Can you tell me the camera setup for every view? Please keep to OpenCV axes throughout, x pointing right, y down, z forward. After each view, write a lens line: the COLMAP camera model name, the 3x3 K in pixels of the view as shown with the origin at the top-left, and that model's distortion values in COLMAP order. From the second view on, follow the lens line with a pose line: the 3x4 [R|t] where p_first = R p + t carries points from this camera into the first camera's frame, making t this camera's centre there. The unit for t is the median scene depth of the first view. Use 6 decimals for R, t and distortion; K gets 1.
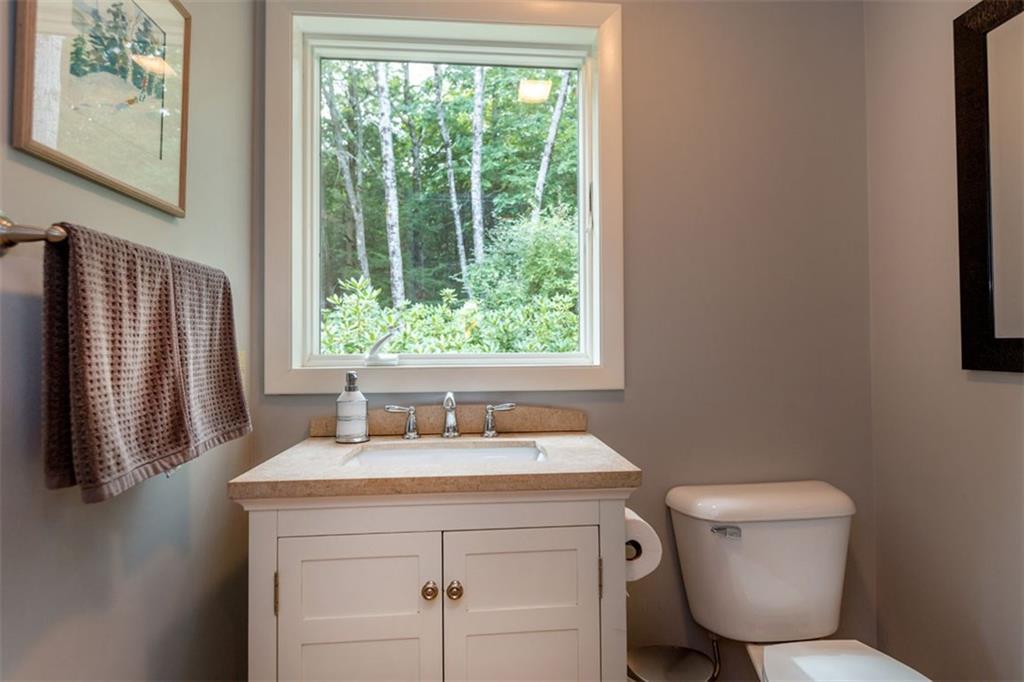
lens RADIAL K [[550.5, 0, 512.0], [0, 550.5, 341.0], [0, 0, 1]] dist [0.000309, 0.000006]
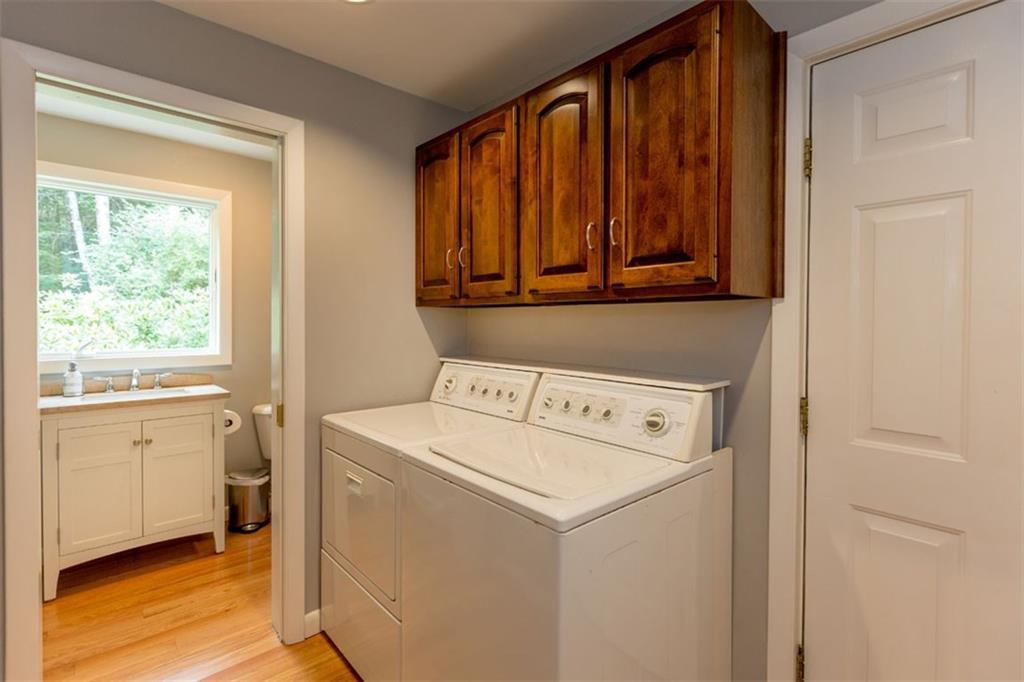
lens RADIAL K [[449.0, 0, 512.0], [0, 449.0, 341.0], [0, 0, 1]] dist [0.000362, -0.000219]
pose [[0.771600, -0.007646, 0.636062, -0.016051], [-0.020128, 0.999134, 0.036429, -0.020689], [-0.635789, -0.040911, 0.770778, -0.236910]]
